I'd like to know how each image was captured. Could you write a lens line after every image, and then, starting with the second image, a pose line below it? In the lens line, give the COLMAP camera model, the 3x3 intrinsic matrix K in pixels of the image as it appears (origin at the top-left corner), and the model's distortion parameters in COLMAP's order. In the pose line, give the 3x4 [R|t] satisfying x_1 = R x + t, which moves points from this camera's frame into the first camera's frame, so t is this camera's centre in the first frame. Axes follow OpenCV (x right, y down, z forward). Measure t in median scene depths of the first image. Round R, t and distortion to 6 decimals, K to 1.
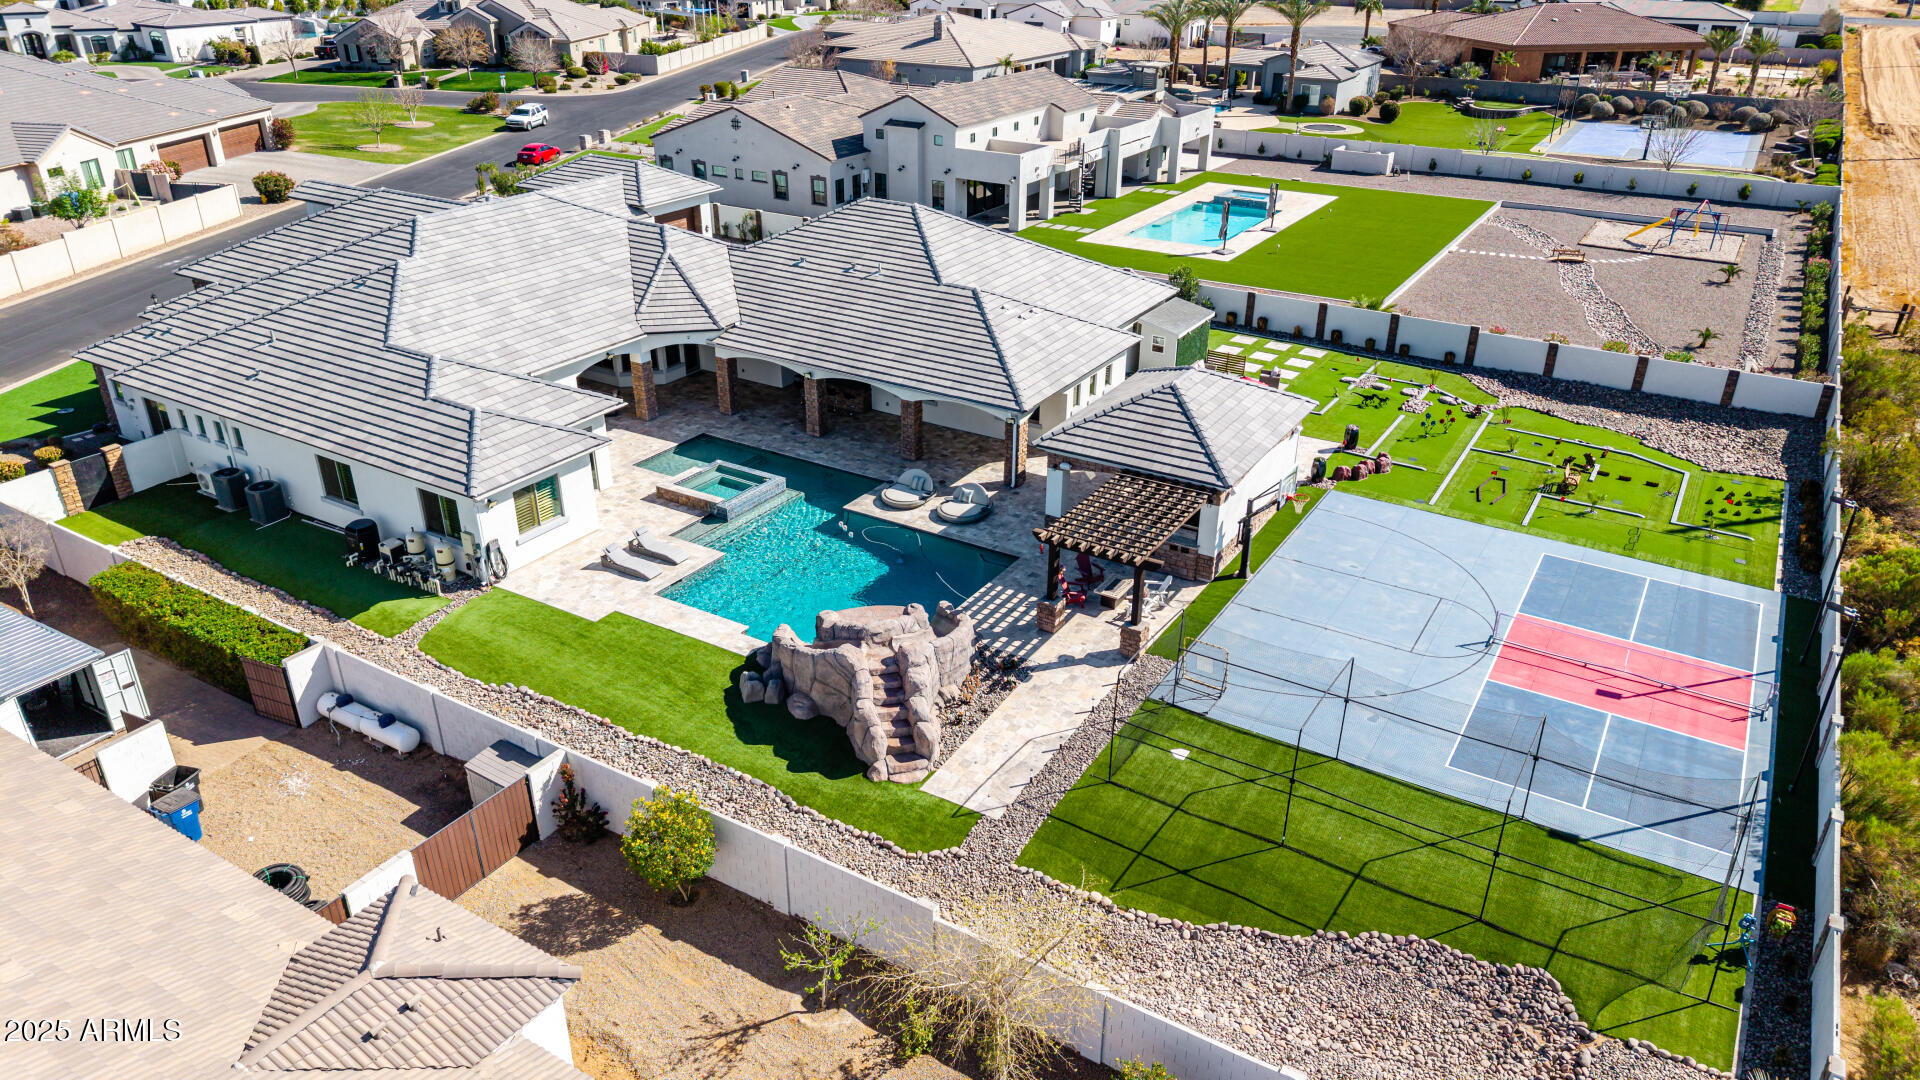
lens RADIAL K [[1299.5, 0, 960.0], [0, 1299.5, 540.0], [0, 0, 1]] dist [0.027837, -0.001465]
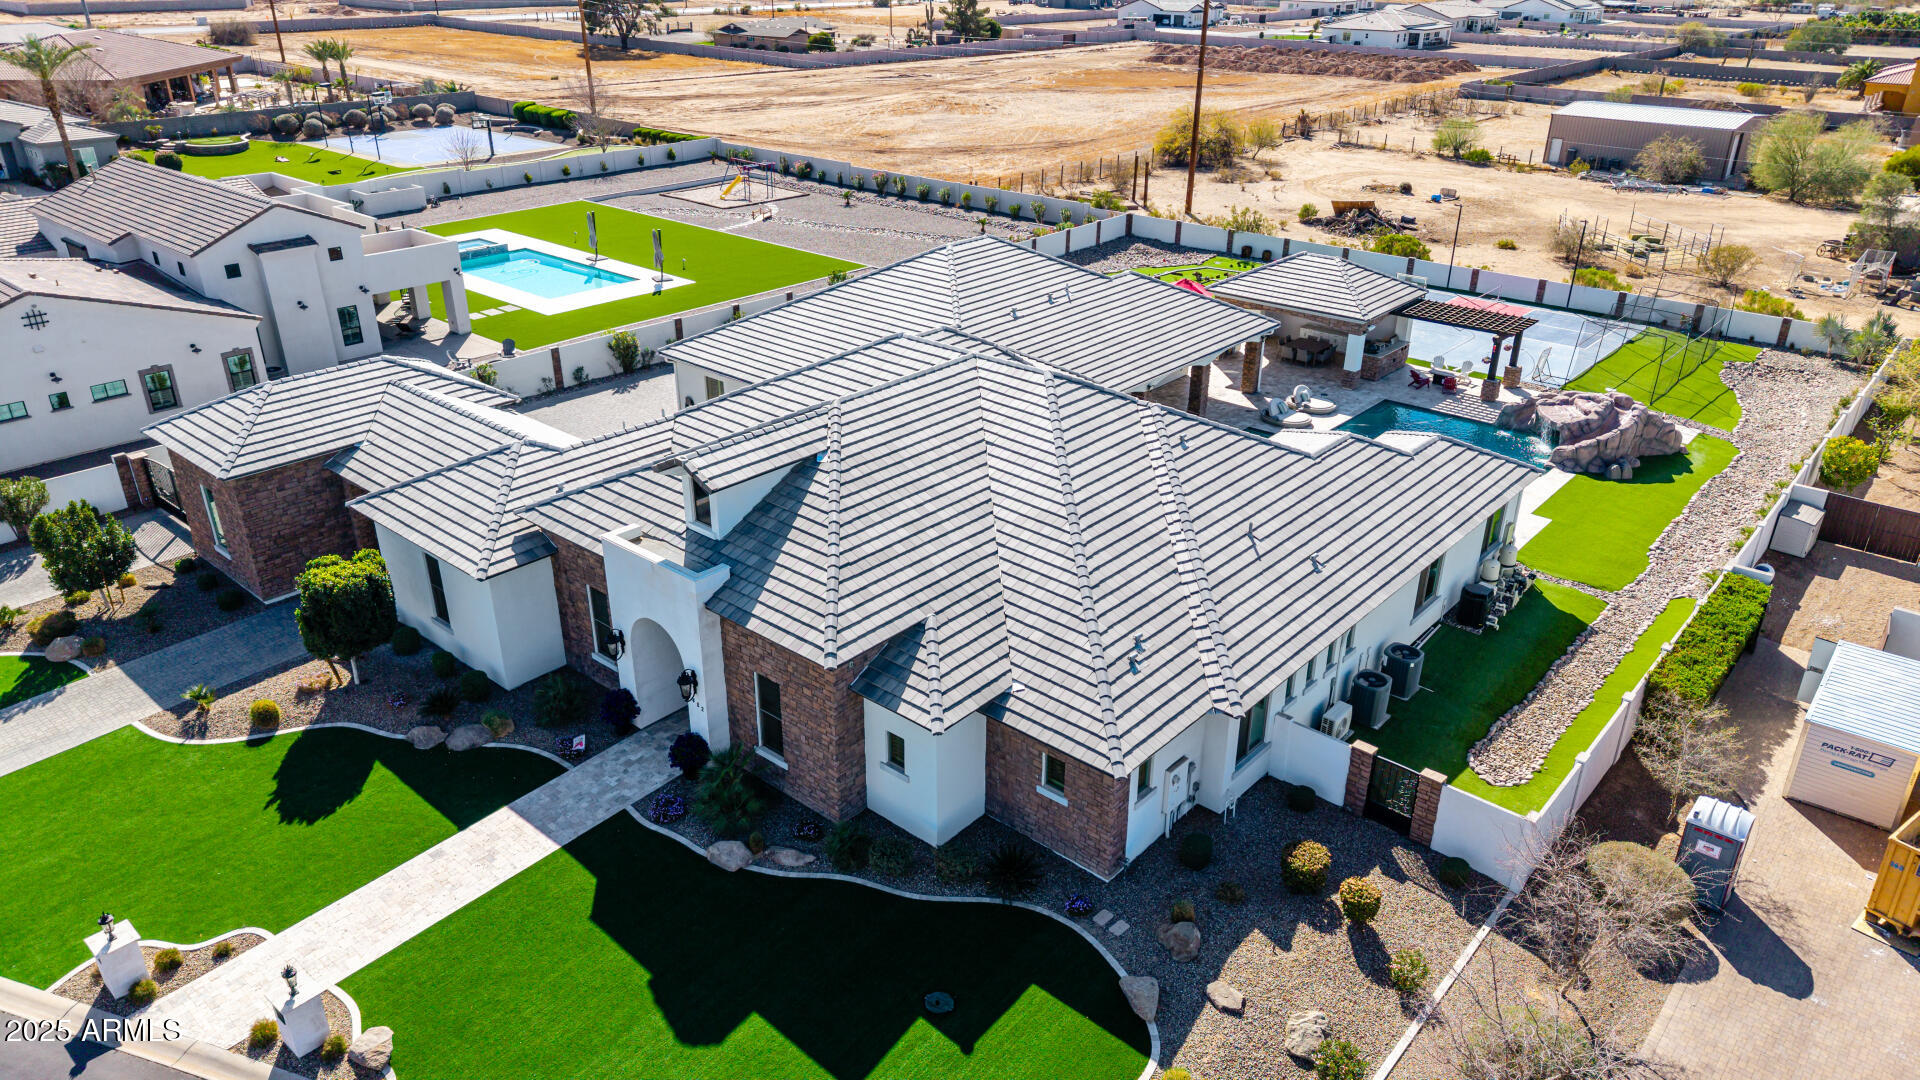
lens RADIAL K [[1283.1, 0, 995.3], [0, 1283.1, 535.2], [0, 0, 1]] dist [0.001679, -0.000234]
pose [[0.145851, -0.426802, 0.892507, -1.358414], [0.426737, 0.841051, 0.332459, -0.522151], [-0.892537, 0.332376, 0.304800, 1.036732]]
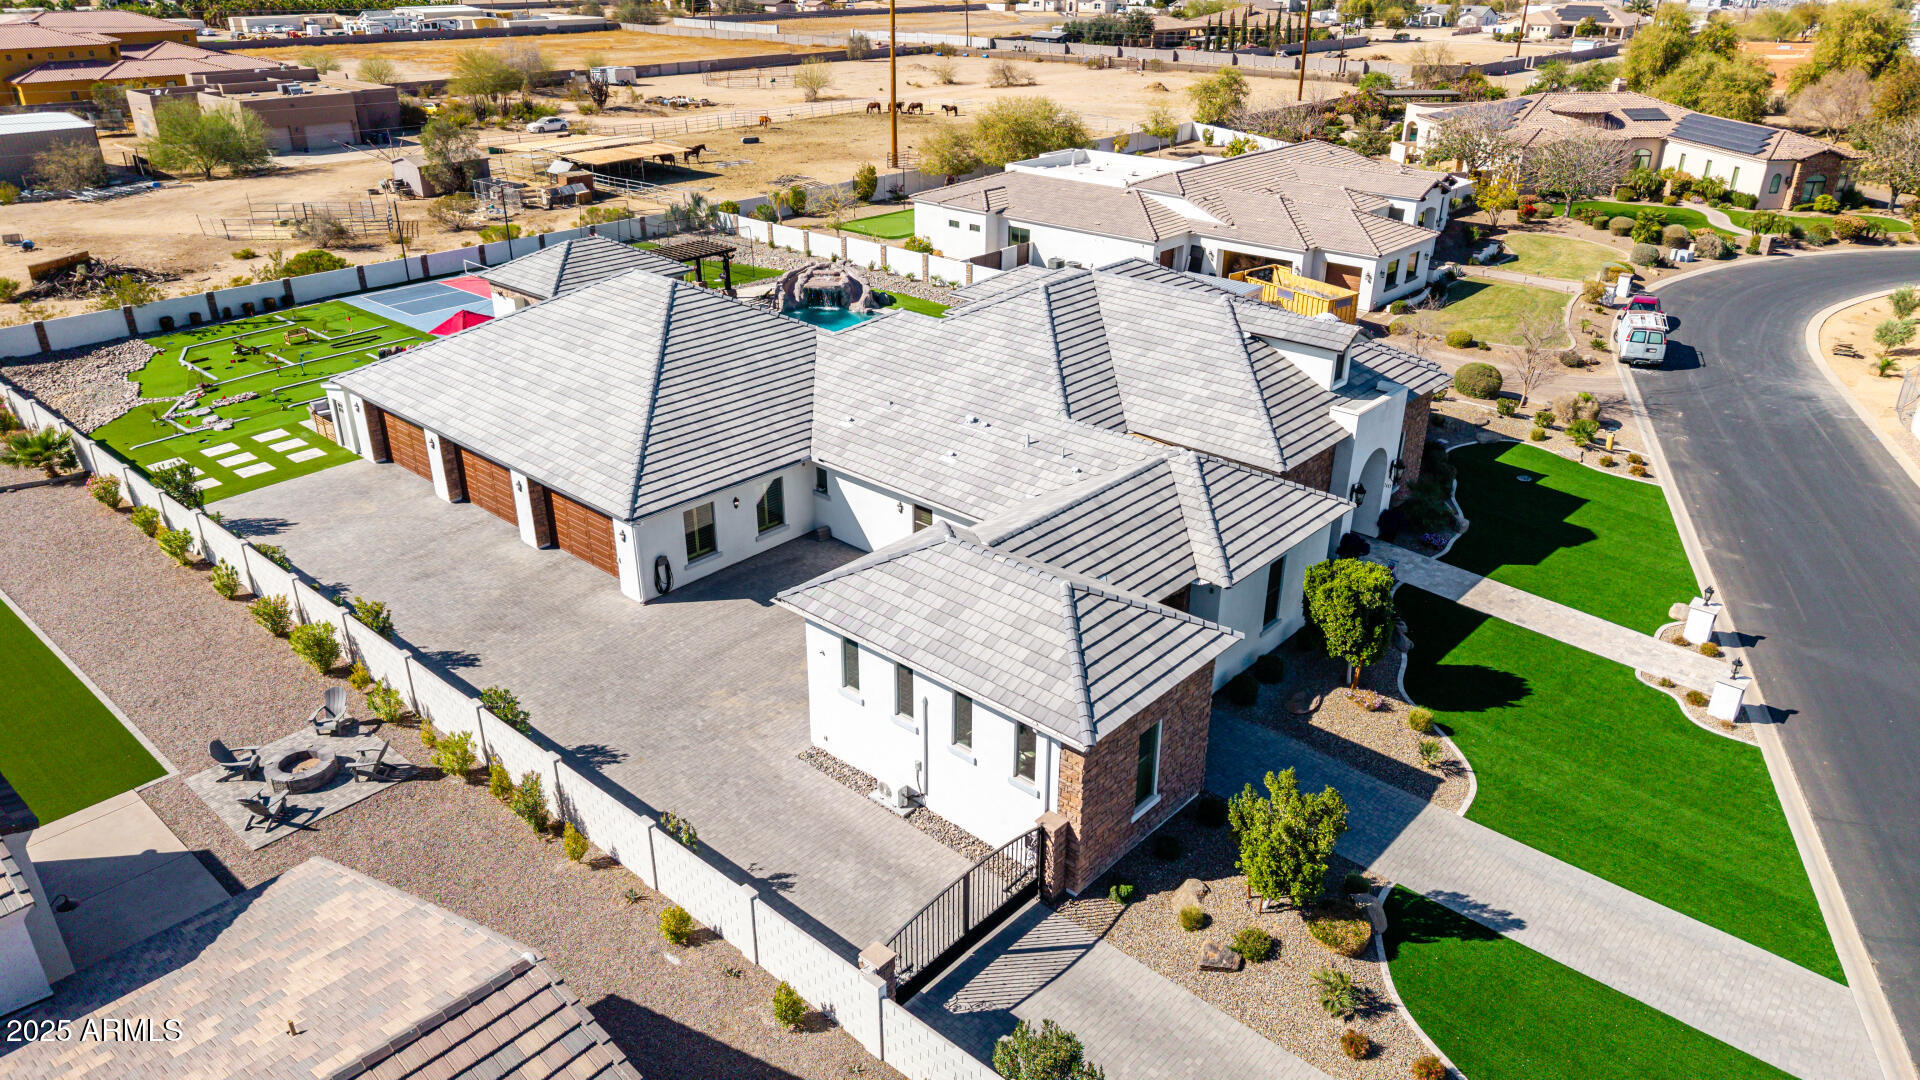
lens RADIAL K [[1263.6, 0, 960.0], [0, 1263.6, 540.0], [0, 0, 1]] dist [0.024324, 0.001508]
pose [[-0.984832, -0.086339, 0.150504, -0.550663], [0.064276, 0.624158, 0.778650, -1.098298], [-0.161166, 0.776513, -0.609141, 2.218342]]
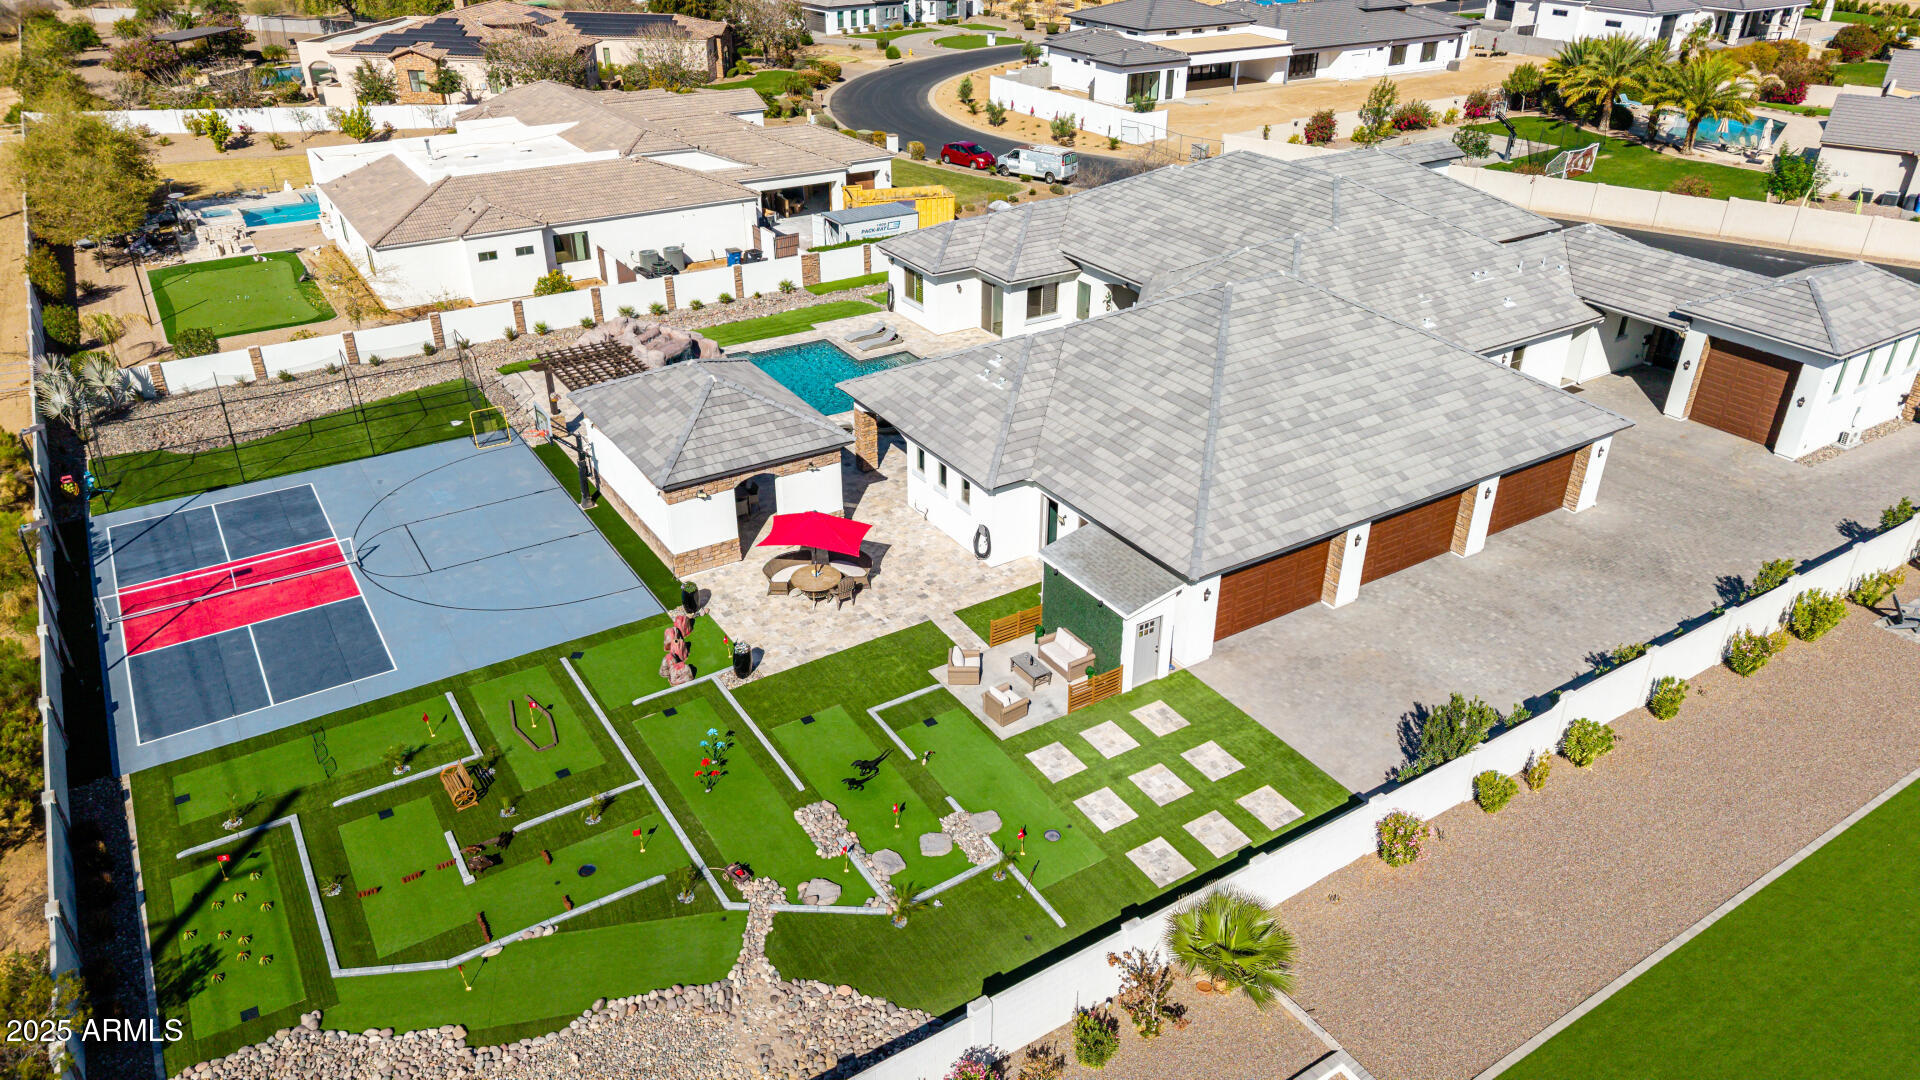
lens RADIAL K [[1263.6, 0, 960.0], [0, 1263.6, 540.0], [0, 0, 1]] dist [0.024324, 0.001508]
pose [[-0.436666, 0.426381, -0.792163, 0.950561], [-0.404241, 0.693649, 0.596188, -0.724952], [0.803686, 0.580560, -0.130532, 1.419841]]
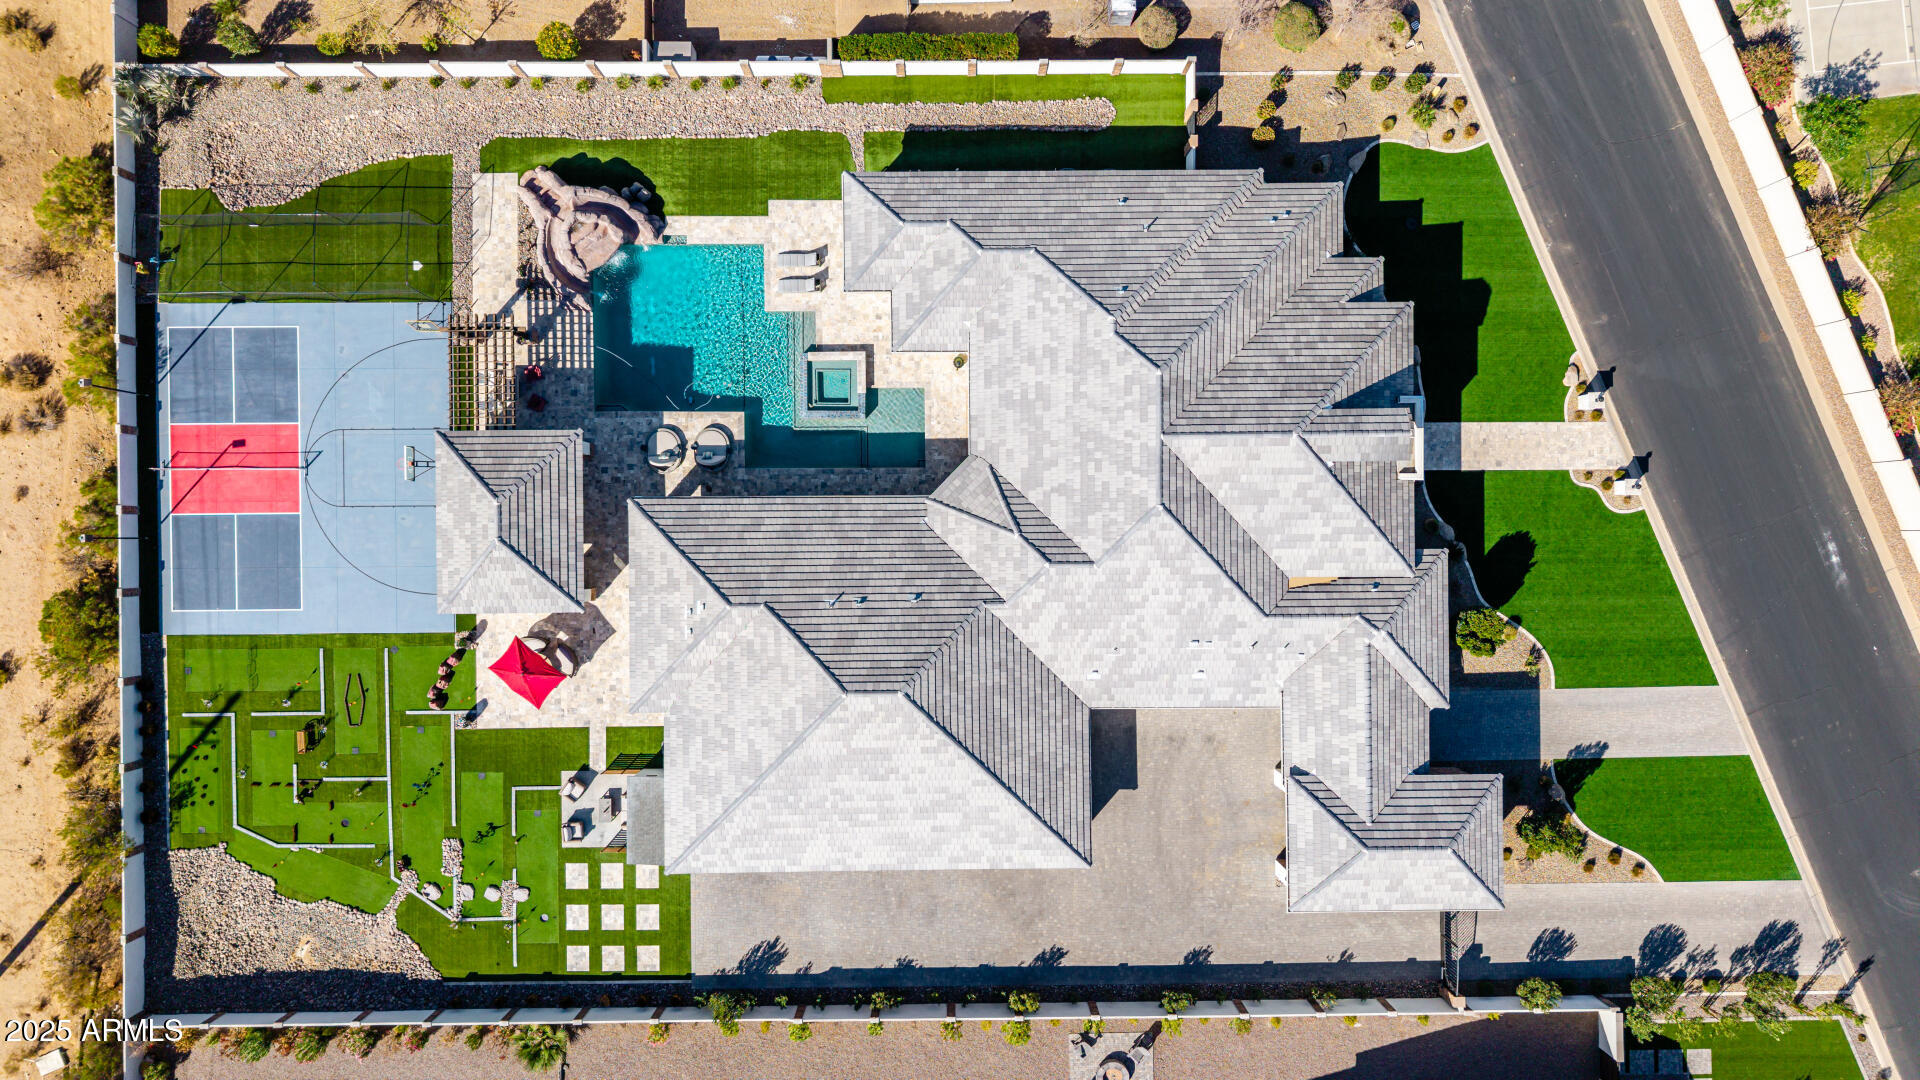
lens RADIAL K [[1263.6, 0, 960.0], [0, 1263.6, 540.0], [0, 0, 1]] dist [0.024324, 0.001508]
pose [[-0.846188, 0.532620, -0.016784, -0.213371], [-0.243364, -0.358236, 0.901355, -1.515025], [0.474067, 0.766800, 0.432756, 0.700790]]
